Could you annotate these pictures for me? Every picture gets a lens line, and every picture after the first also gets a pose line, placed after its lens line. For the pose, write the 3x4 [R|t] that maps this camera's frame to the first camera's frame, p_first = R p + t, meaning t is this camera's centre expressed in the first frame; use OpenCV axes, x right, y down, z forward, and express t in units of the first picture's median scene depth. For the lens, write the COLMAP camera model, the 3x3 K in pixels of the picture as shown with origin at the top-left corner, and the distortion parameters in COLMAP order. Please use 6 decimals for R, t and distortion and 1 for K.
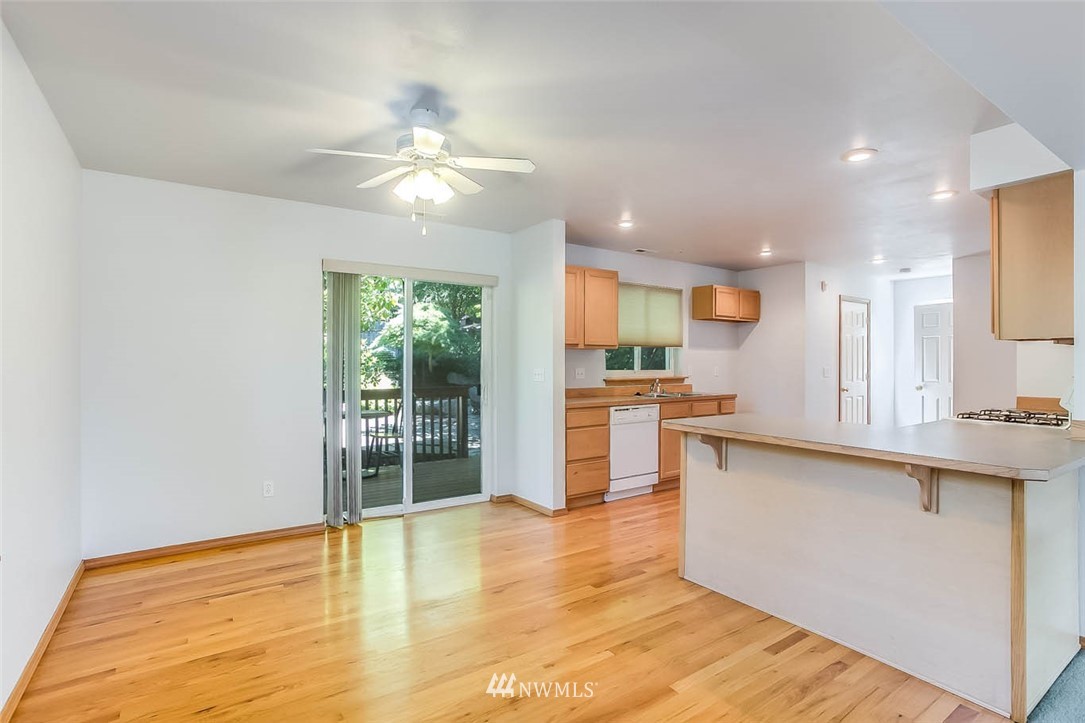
lens RADIAL K [[531.0, 0, 542.5], [0, 531.0, 361.5], [0, 0, 1]] dist [-0.032783, 0.023117]
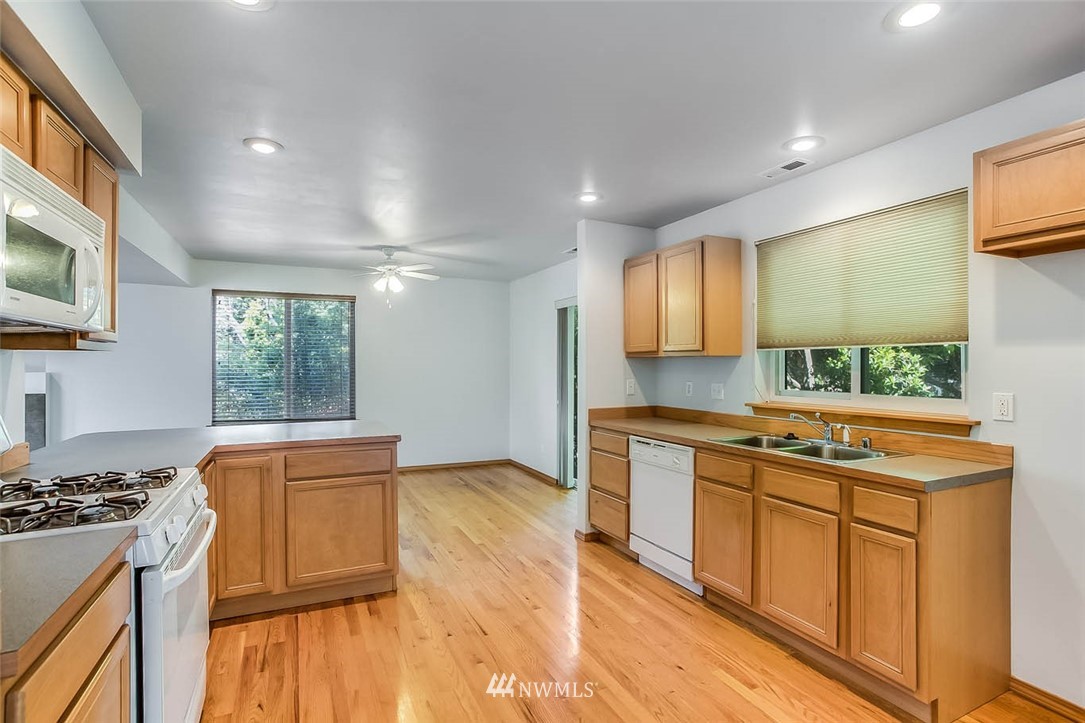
lens RADIAL K [[531.0, 0, 542.5], [0, 531.0, 361.5], [0, 0, 1]] dist [-0.032783, 0.023117]
pose [[-0.151262, -0.005656, -0.988478, 1.345045], [0.000483, 0.999983, -0.005796, -0.021344], [0.988494, -0.001354, -0.151256, 1.501010]]
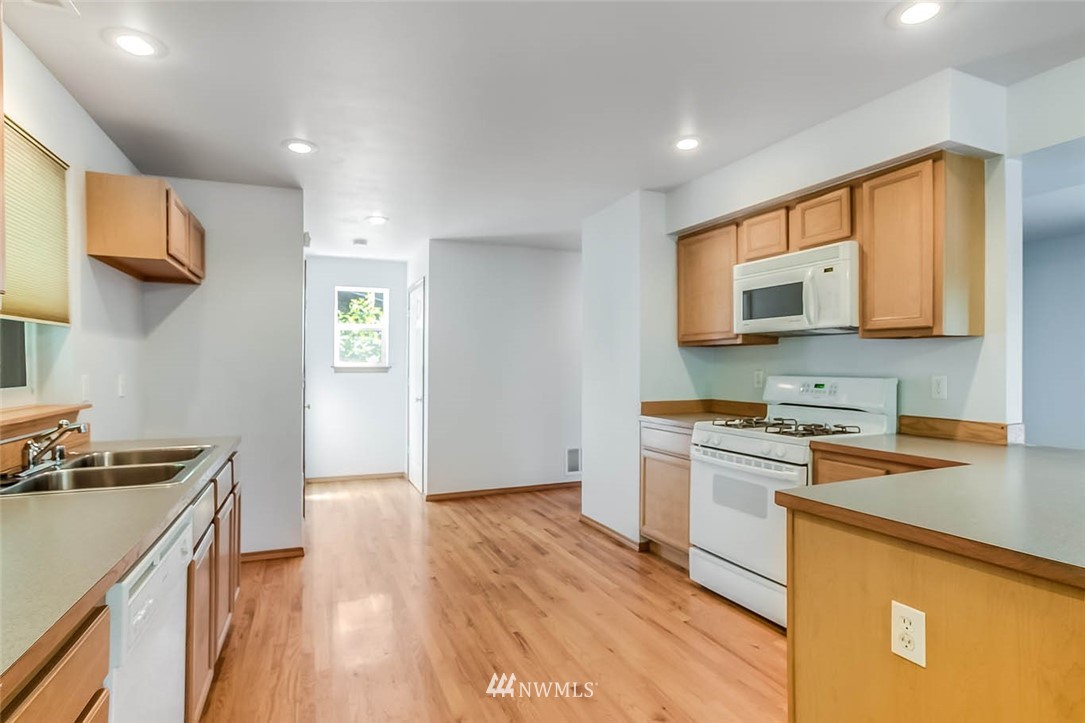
lens RADIAL K [[557.3, 0, 540.5], [0, 557.3, 357.2], [0, 0, 1]] dist [-0.049571, 0.000326]
pose [[0.203725, 0.011363, 0.978962, -0.073976], [0.000079, 0.999932, -0.011623, -0.001913], [-0.979028, 0.002445, 0.203711, 1.203211]]
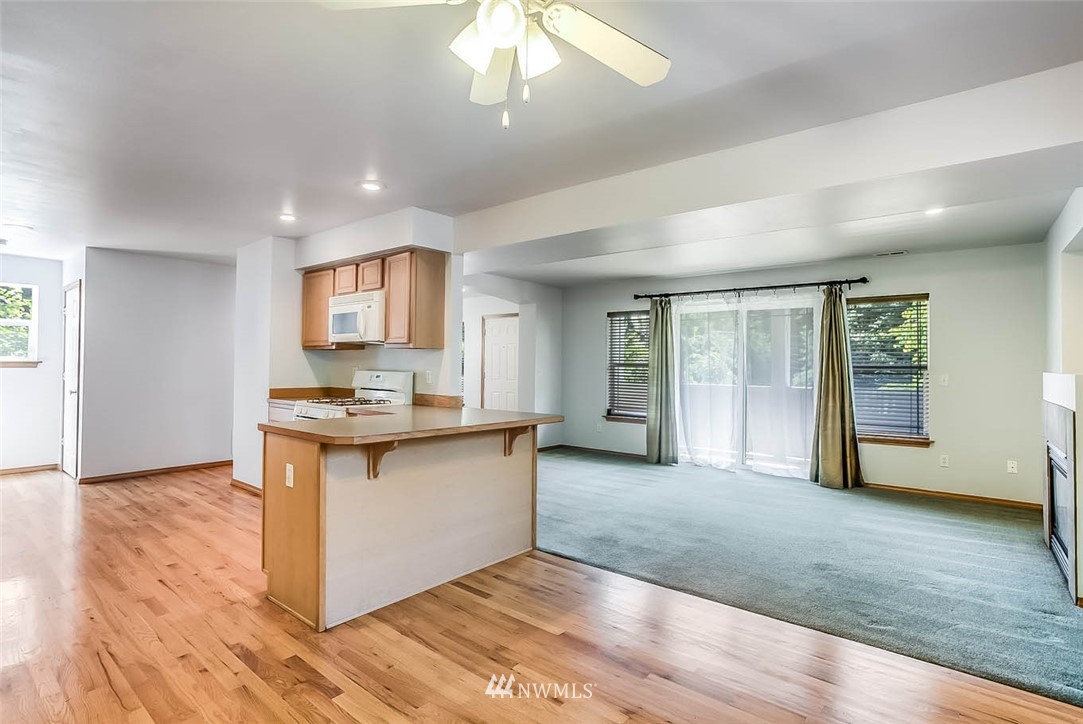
lens RADIAL K [[530.0, 0, 541.5], [0, 530.0, 362.0], [0, 0, 1]] dist [-0.032783, 0.023117]
pose [[-0.268152, 0.000722, 0.963376, -0.587175], [-0.013600, 0.999897, -0.004535, -0.003713], [-0.963281, -0.014318, -0.268114, 0.877263]]
